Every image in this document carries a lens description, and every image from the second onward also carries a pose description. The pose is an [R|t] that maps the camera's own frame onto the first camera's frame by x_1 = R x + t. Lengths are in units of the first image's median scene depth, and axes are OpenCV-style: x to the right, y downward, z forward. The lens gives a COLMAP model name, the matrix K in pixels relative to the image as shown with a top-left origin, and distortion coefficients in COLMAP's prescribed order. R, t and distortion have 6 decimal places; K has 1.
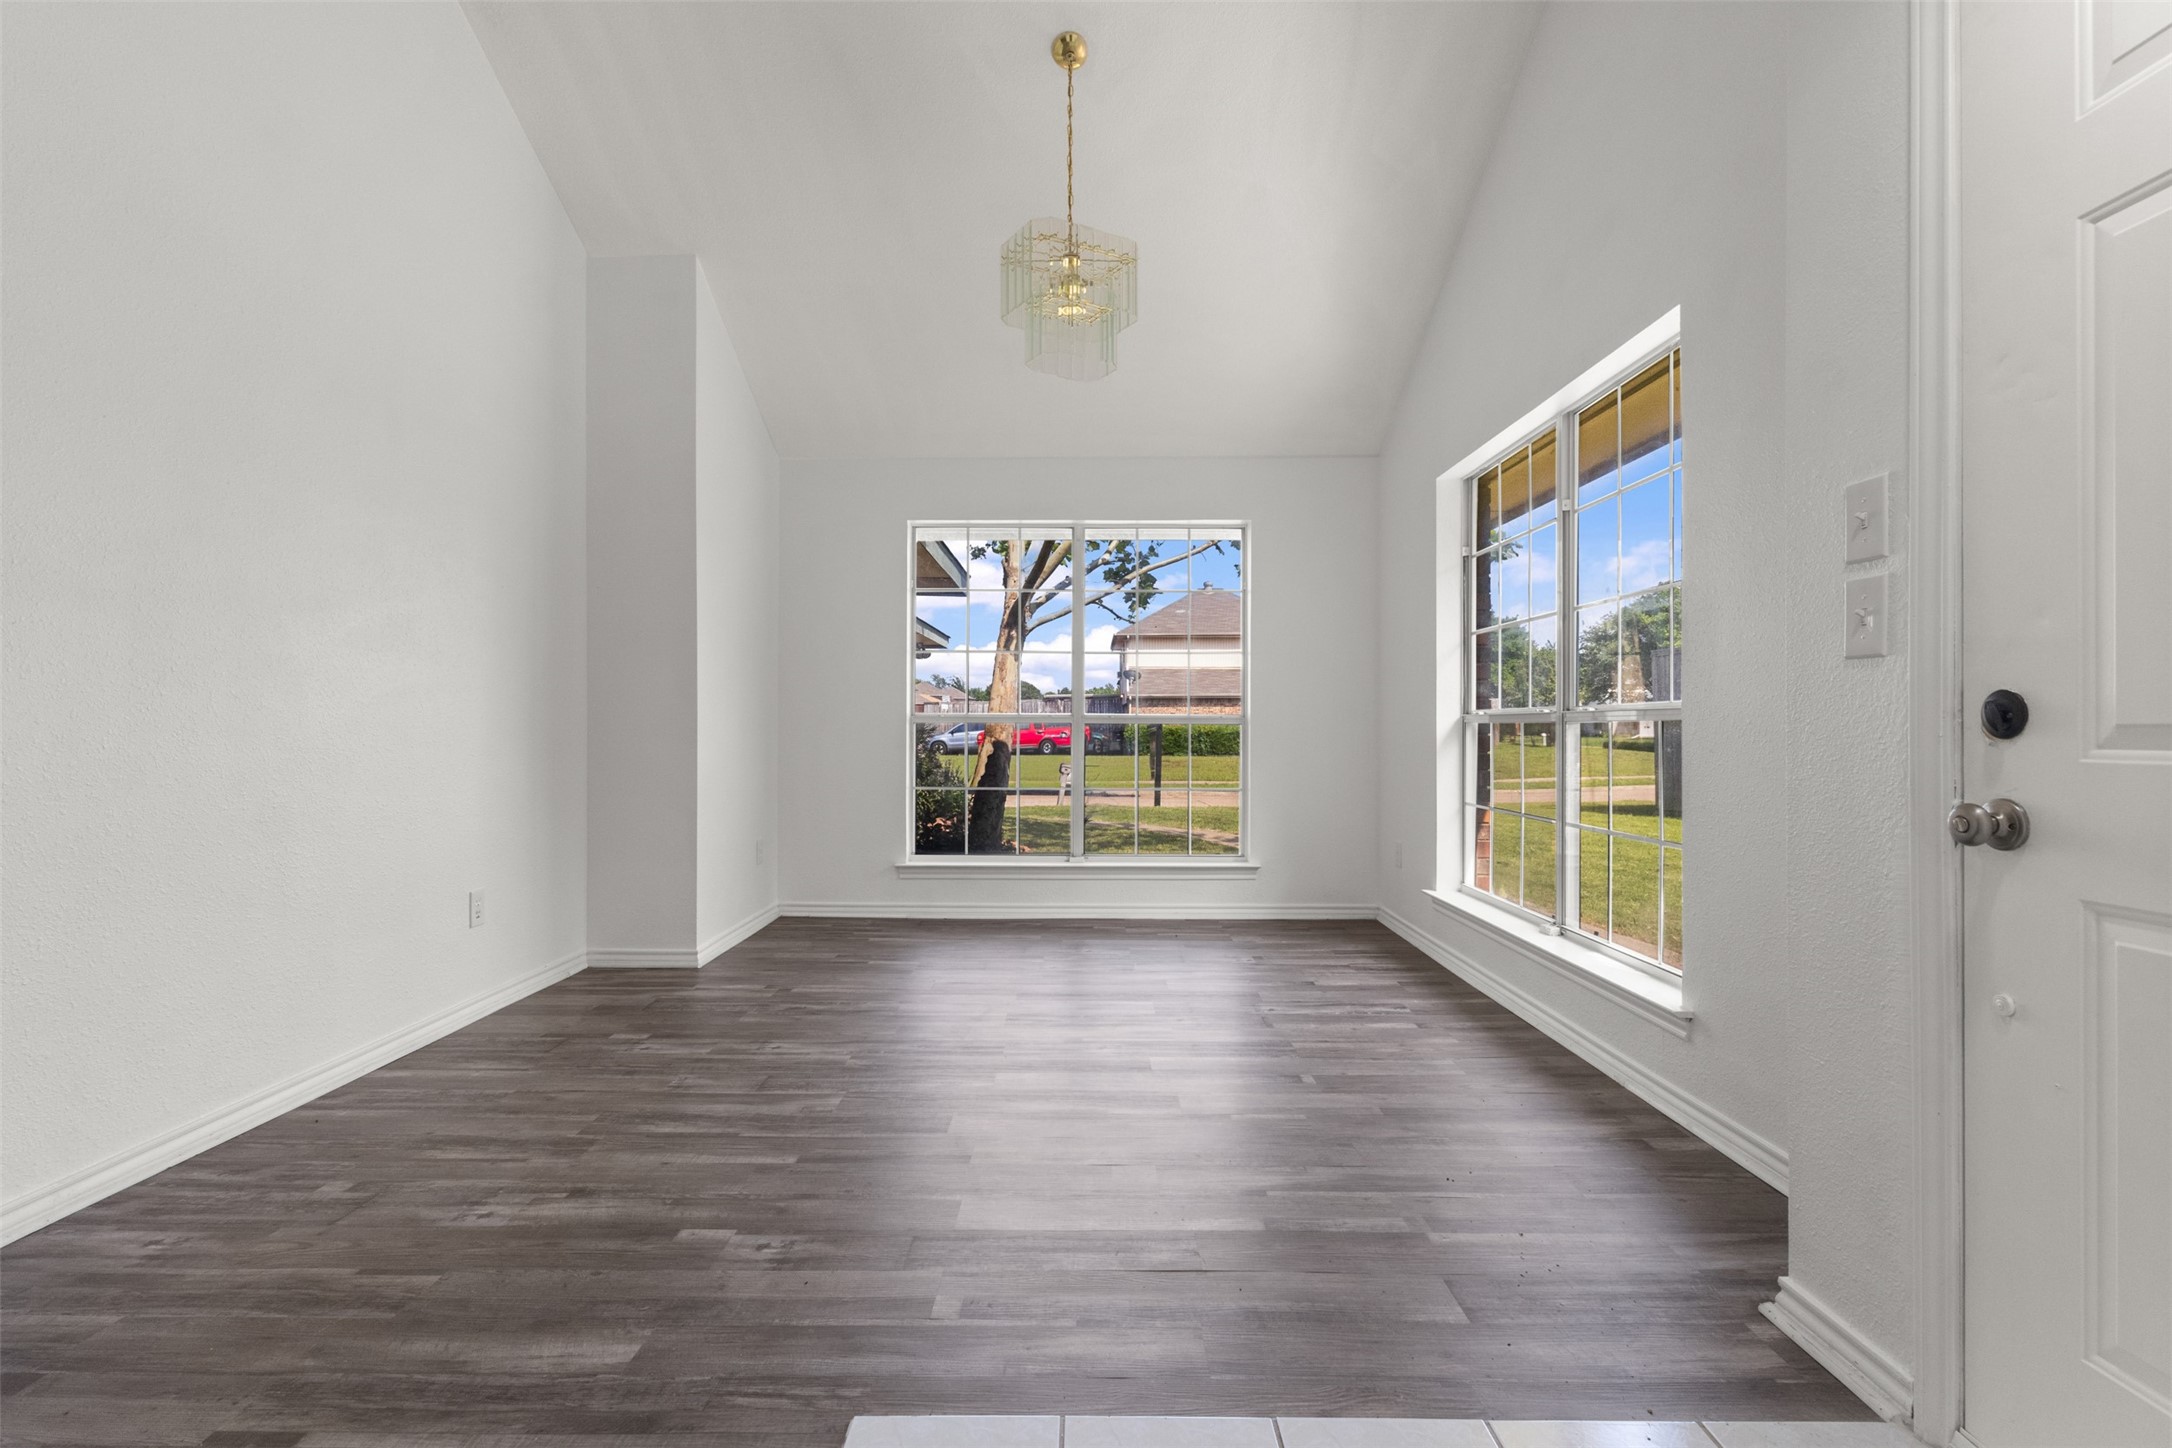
lens RADIAL K [[1003.7, 0, 1079.2], [0, 1003.7, 728.8], [0, 0, 1]] dist [0.000063, 0.001313]
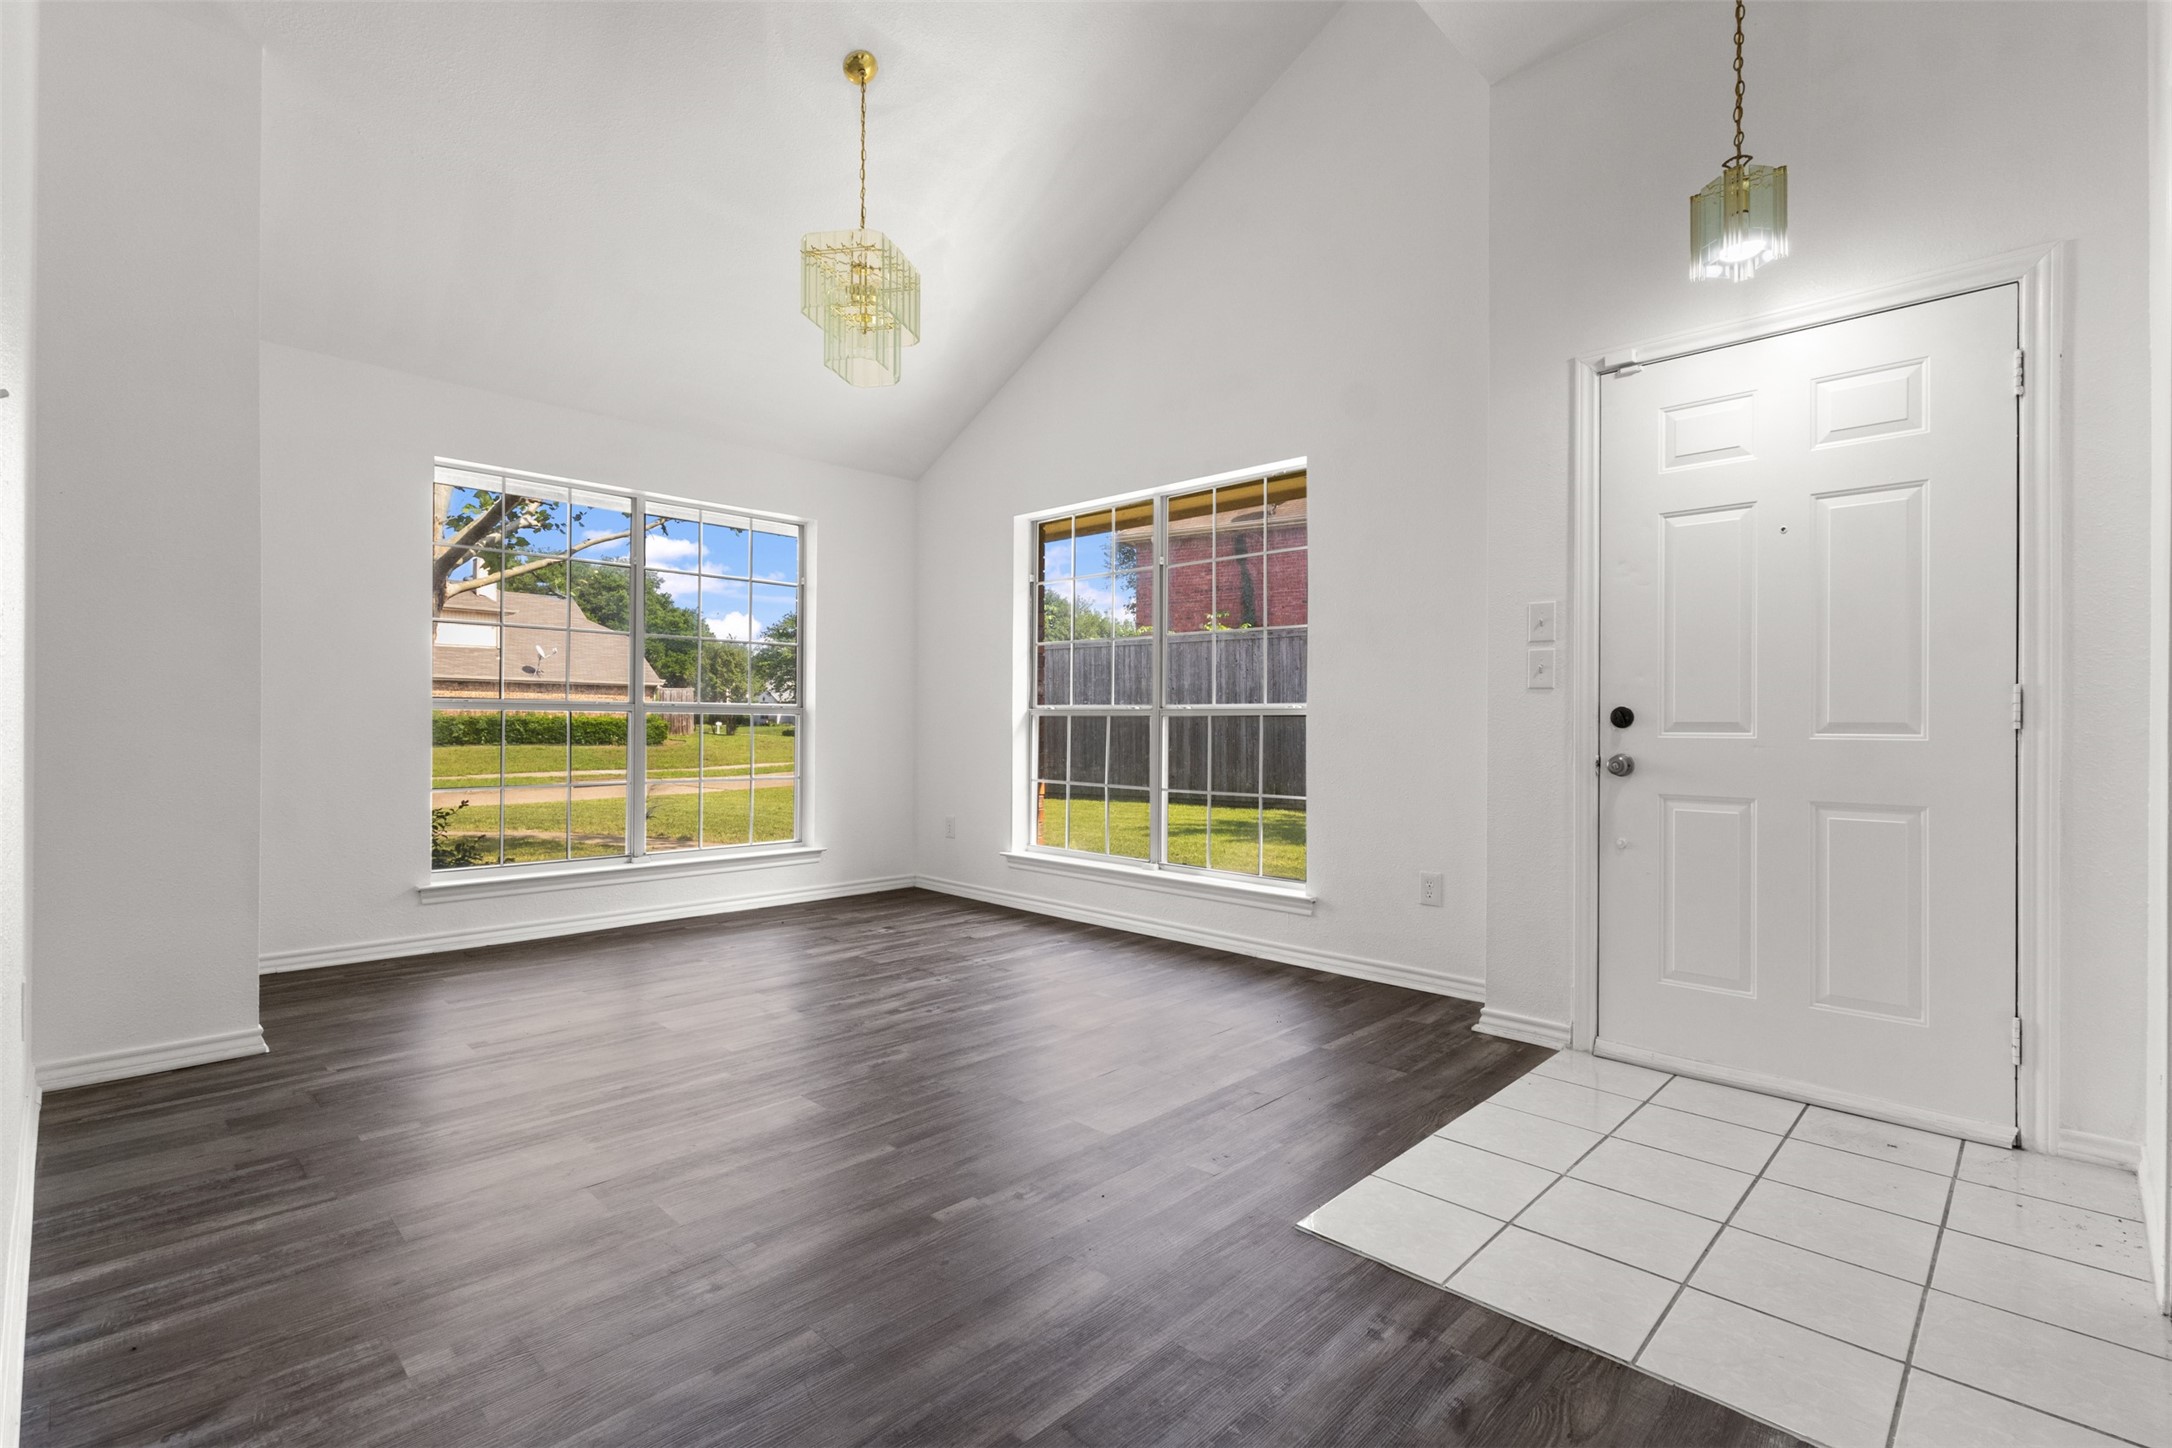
lens RADIAL K [[1003.7, 0, 1082.5], [0, 1003.7, 722.5], [0, 0, 1]] dist [0.000063, 0.001313]
pose [[0.693735, 0.001222, 0.720230, -0.740468], [-0.005365, 0.999980, 0.003472, -0.002108], [-0.720211, -0.006272, 0.693727, 0.136781]]
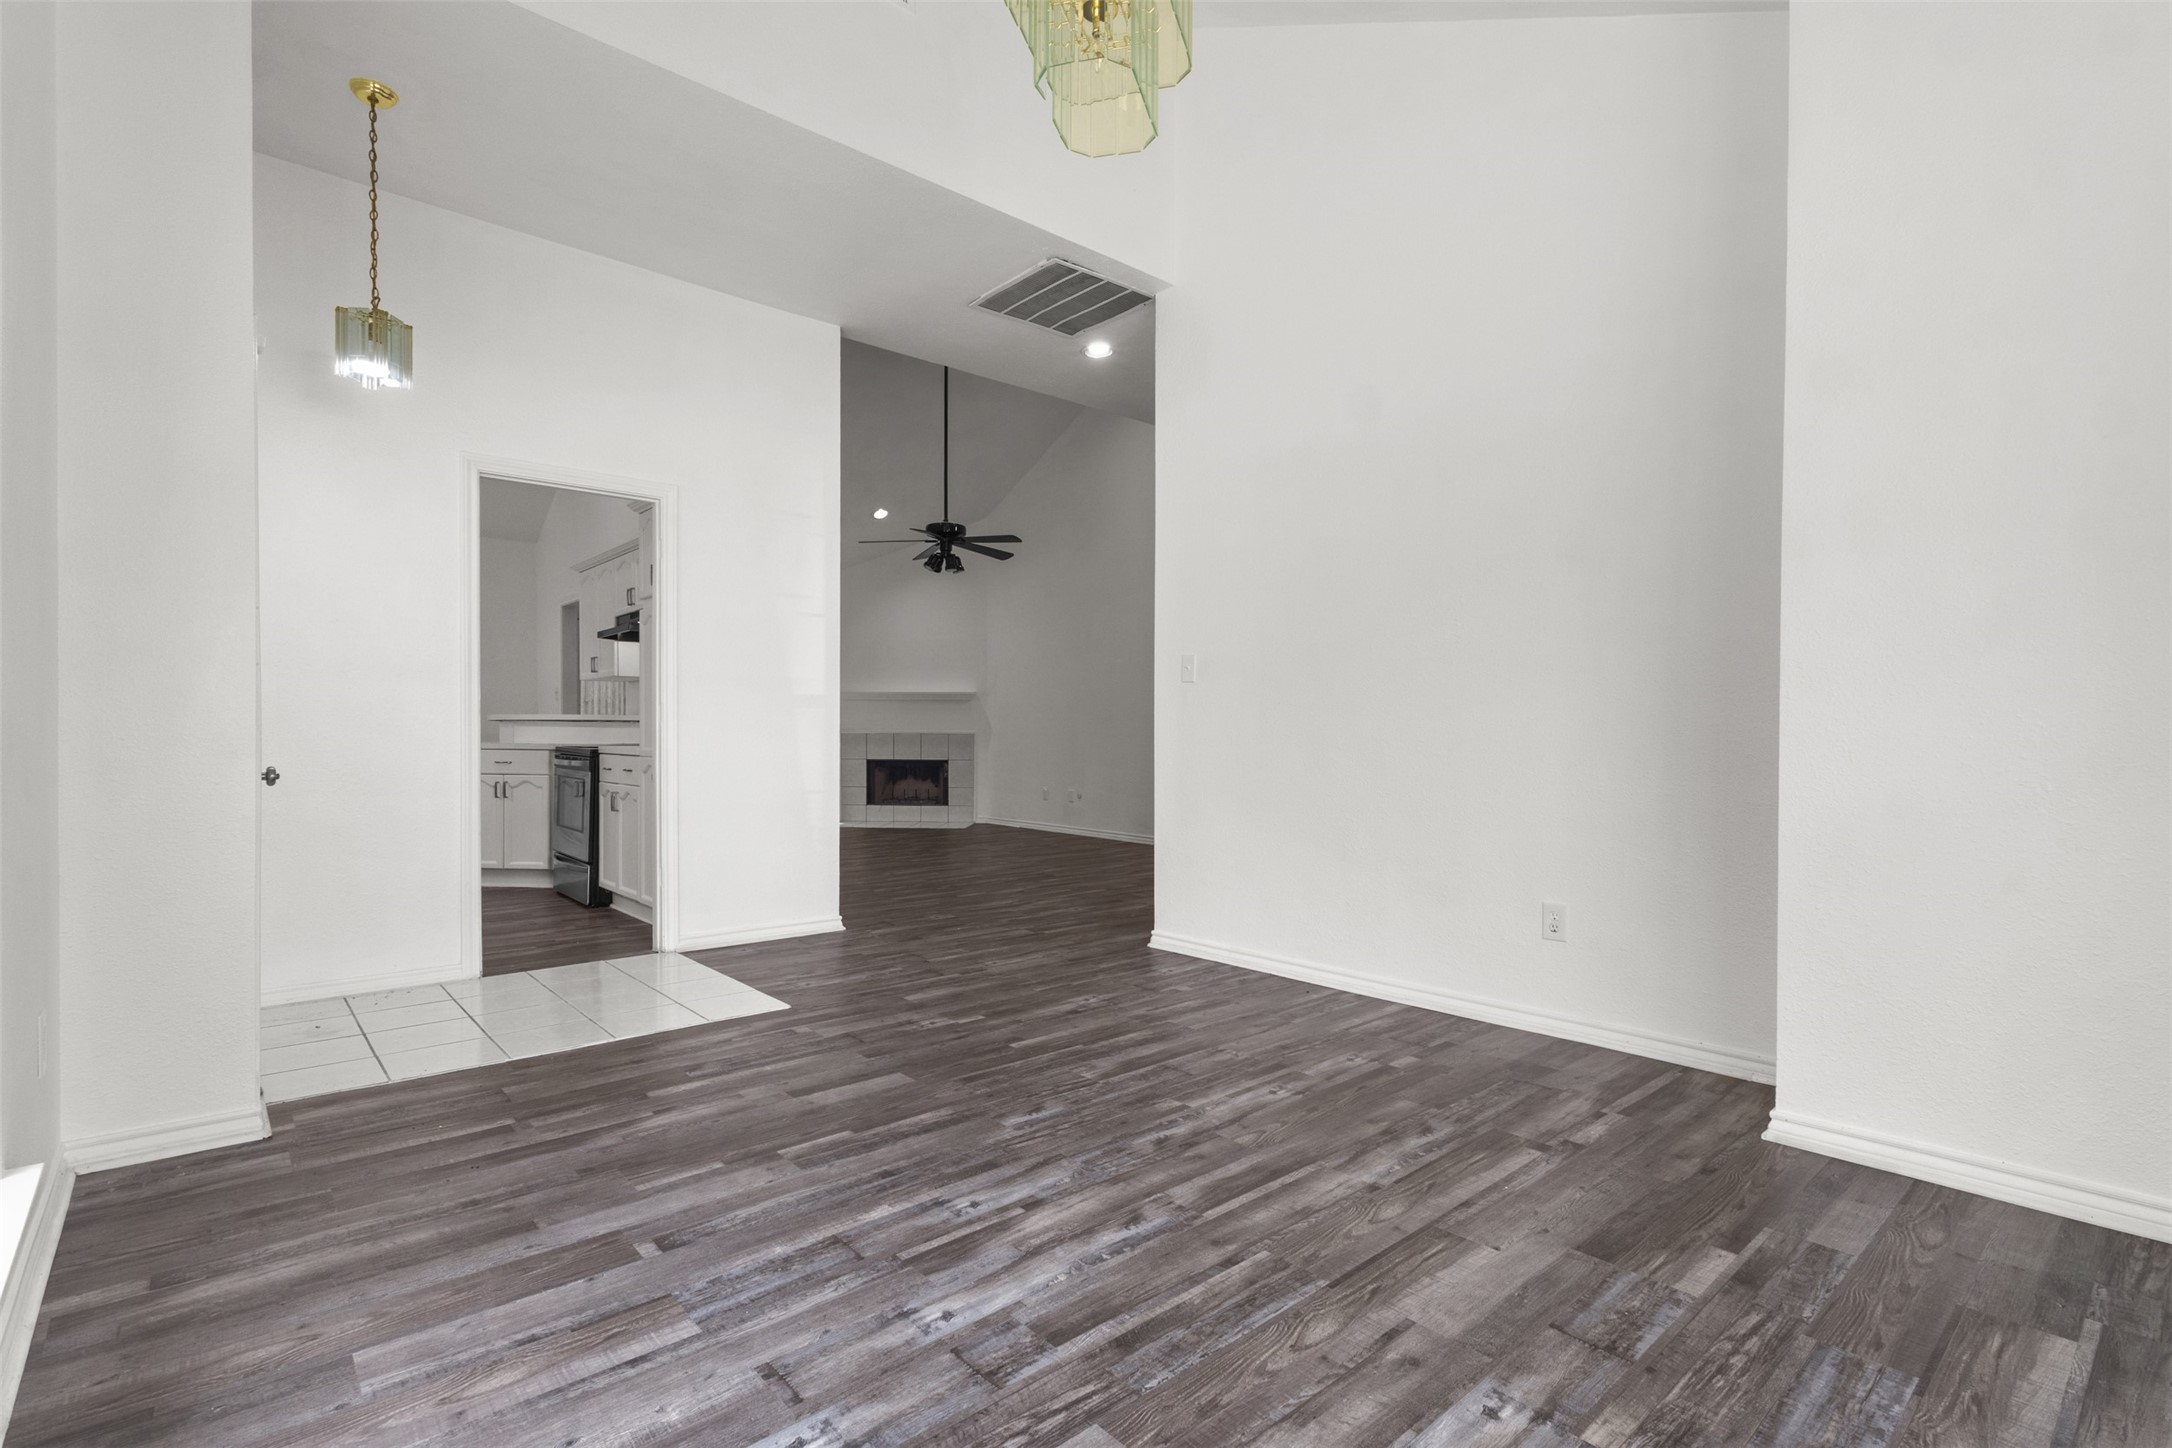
lens RADIAL K [[1003.7, 0, 1086.3], [0, 1003.7, 739.1], [0, 0, 1]] dist [0.000063, 0.001313]
pose [[-0.742910, -0.001530, -0.669390, 0.480048], [-0.003189, 0.999994, 0.001253, 0.002588], [0.669384, 0.003066, -0.742910, 1.766769]]
